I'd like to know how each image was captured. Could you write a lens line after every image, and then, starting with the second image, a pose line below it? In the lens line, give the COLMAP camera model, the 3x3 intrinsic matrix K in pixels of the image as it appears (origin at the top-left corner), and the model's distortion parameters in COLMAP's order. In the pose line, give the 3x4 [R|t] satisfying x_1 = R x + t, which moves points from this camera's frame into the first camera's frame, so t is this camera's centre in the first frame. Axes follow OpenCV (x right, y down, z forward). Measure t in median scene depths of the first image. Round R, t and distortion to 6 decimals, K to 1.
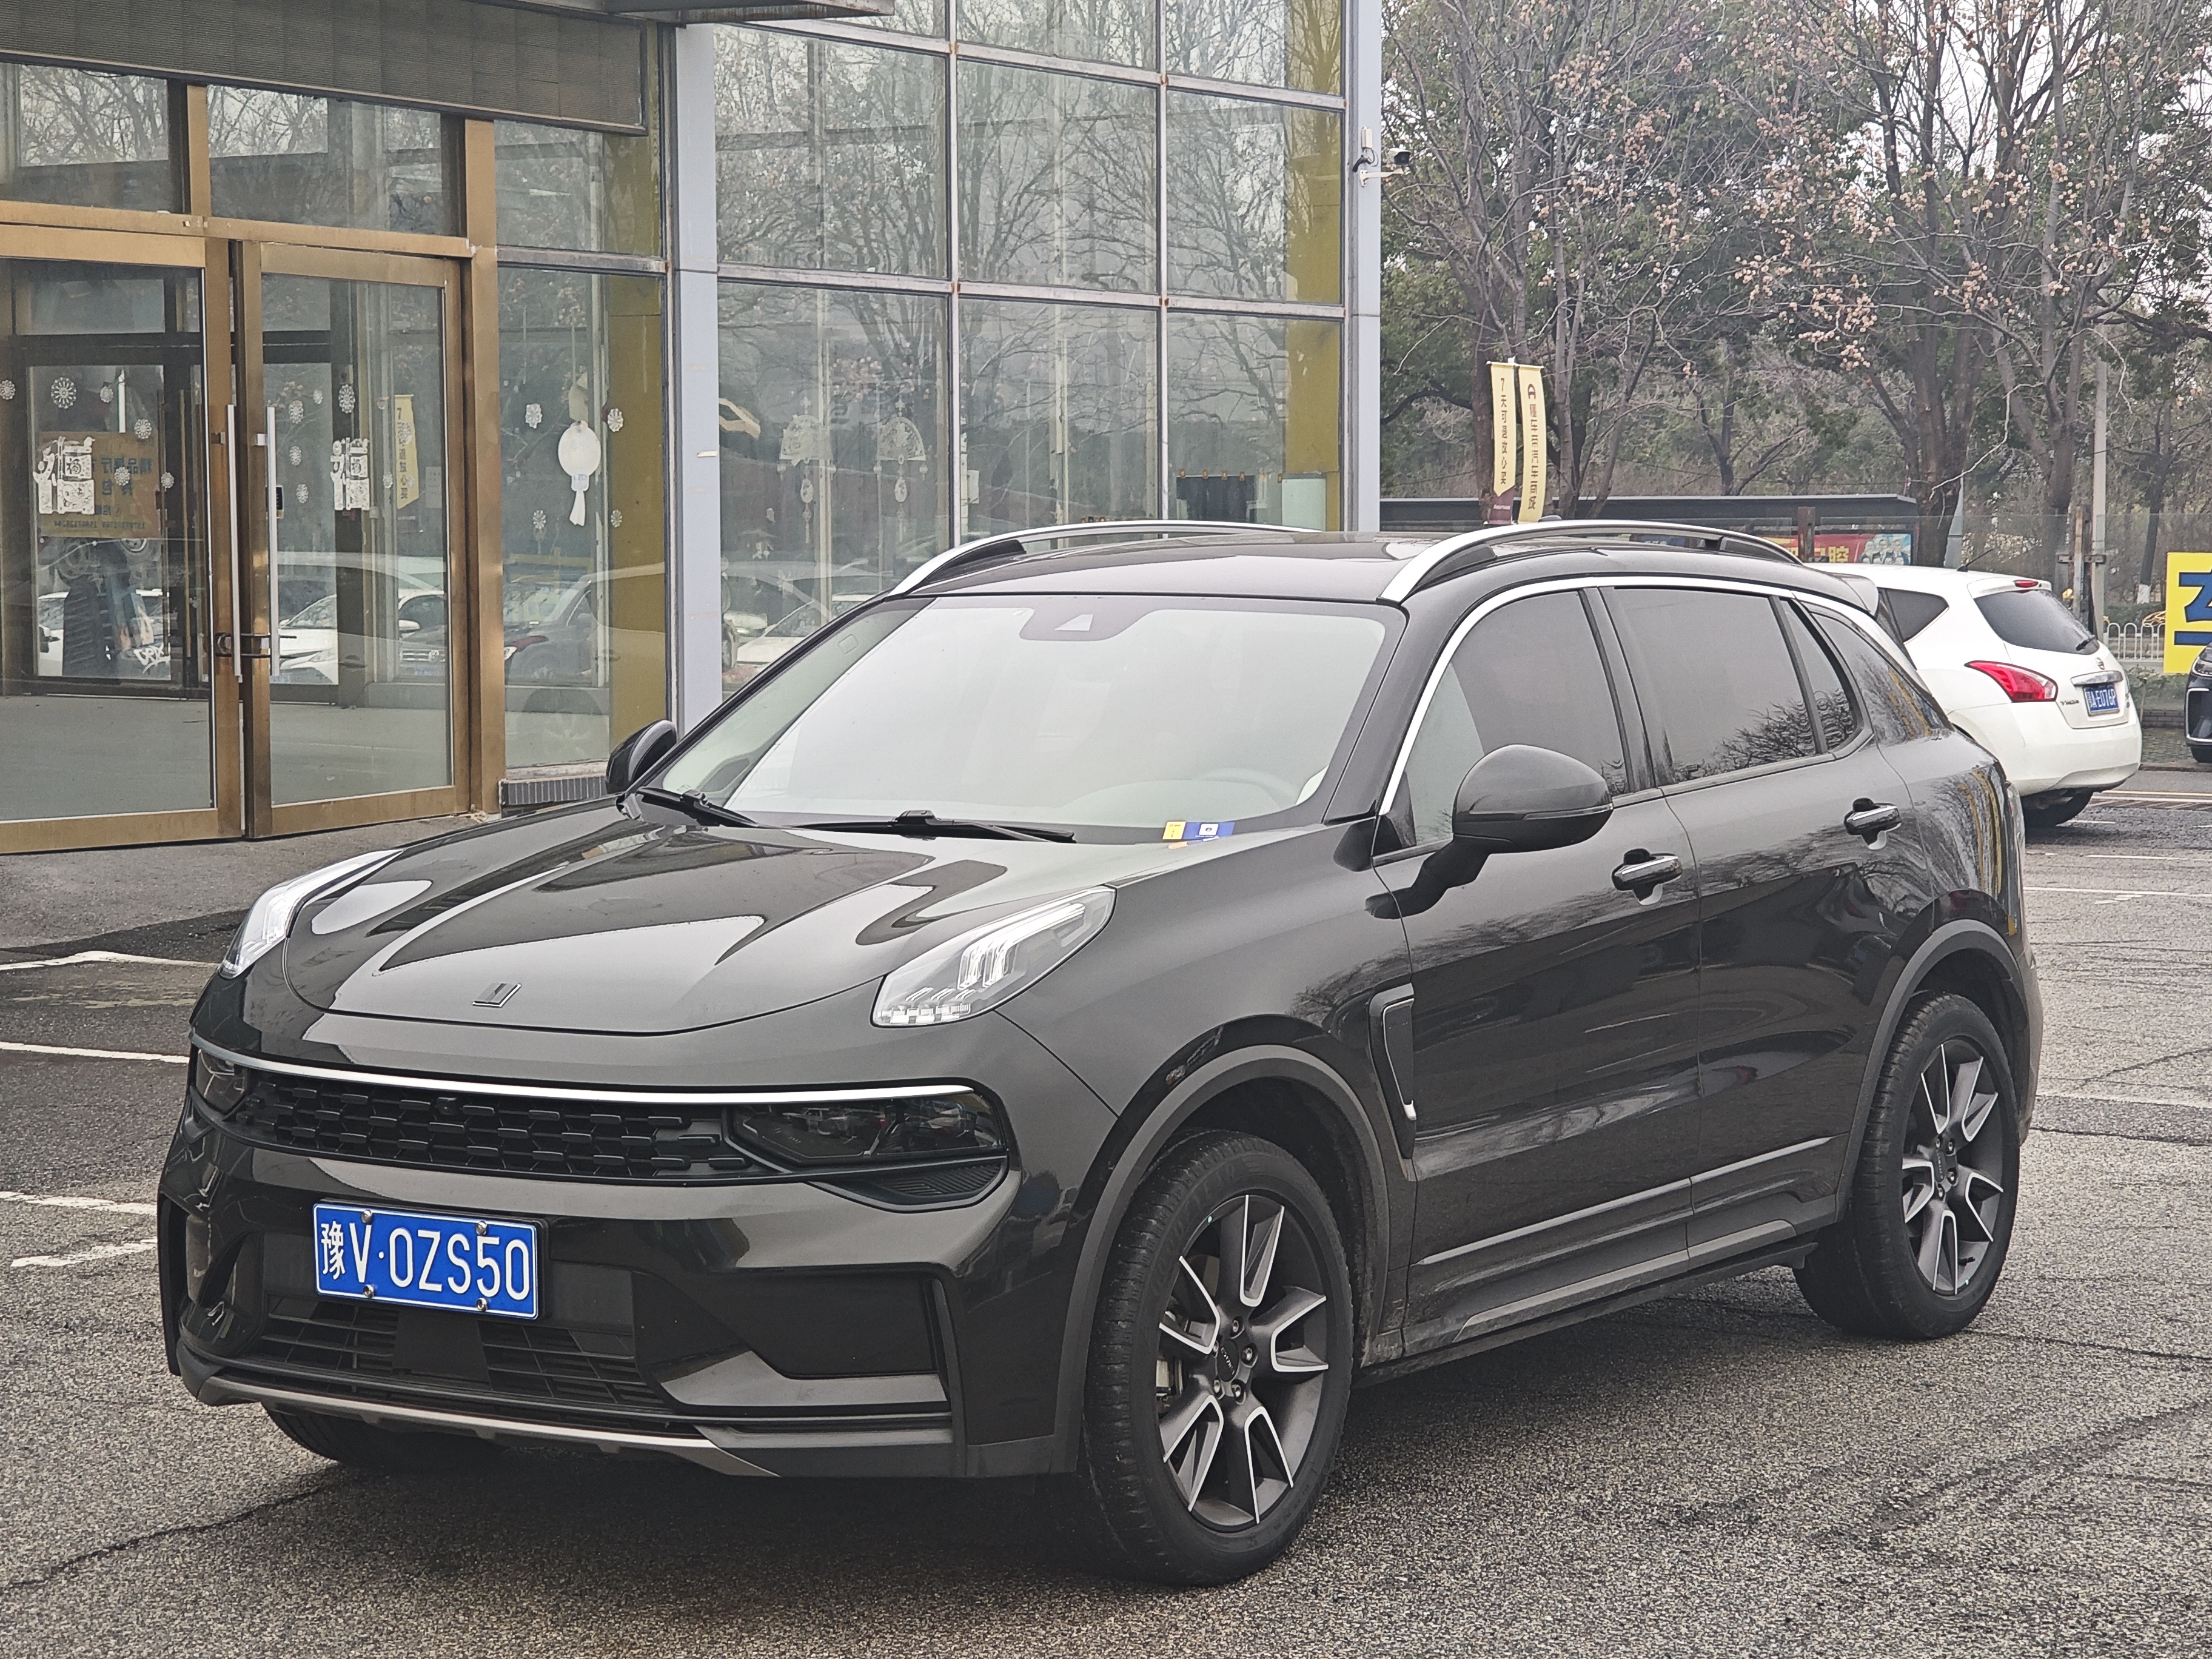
lens RADIAL K [[4704.2, 0, 1108.7], [0, 4704.2, 825.2], [0, 0, 1]] dist [0.188393, 0.000000]
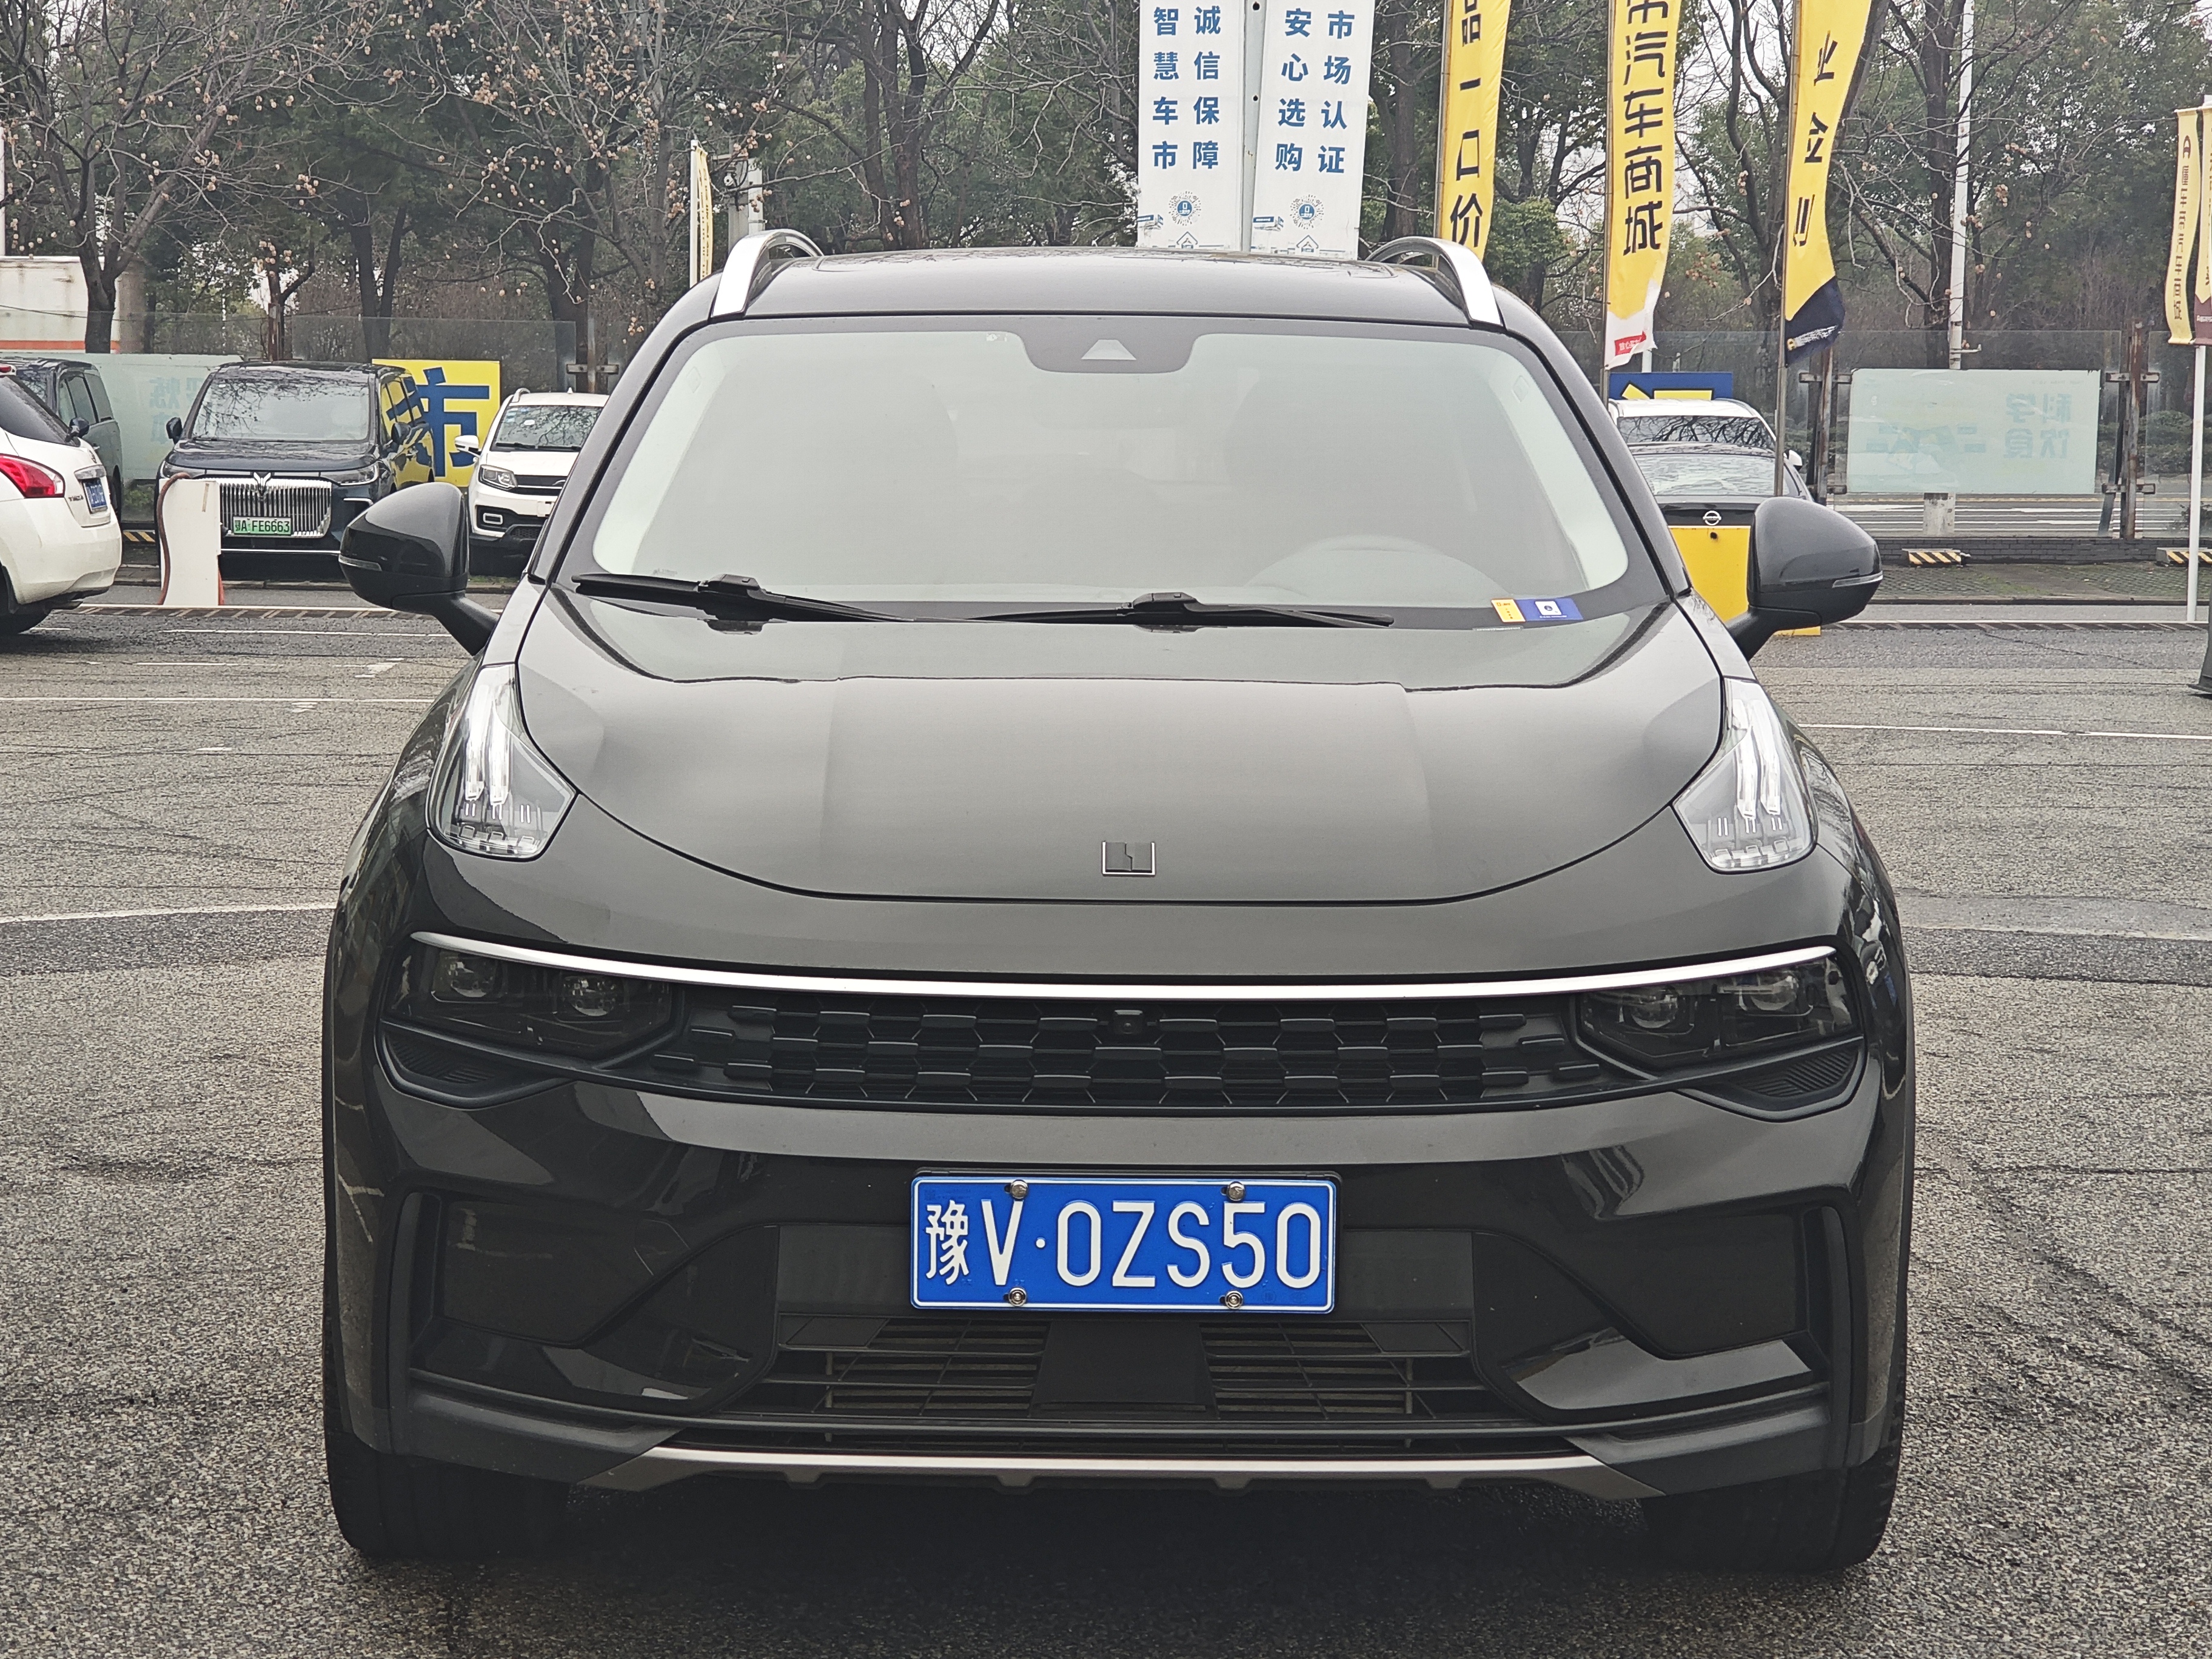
lens RADIAL K [[4704.2, 0, 1103.3], [0, 4704.2, 840.9], [0, 0, 1]] dist [0.188393, 0.000000]
pose [[0.830456, -0.047134, 0.555086, -0.529826], [0.023646, 0.998499, 0.049410, -0.001176], [-0.556582, -0.027907, 0.830324, 0.432960]]
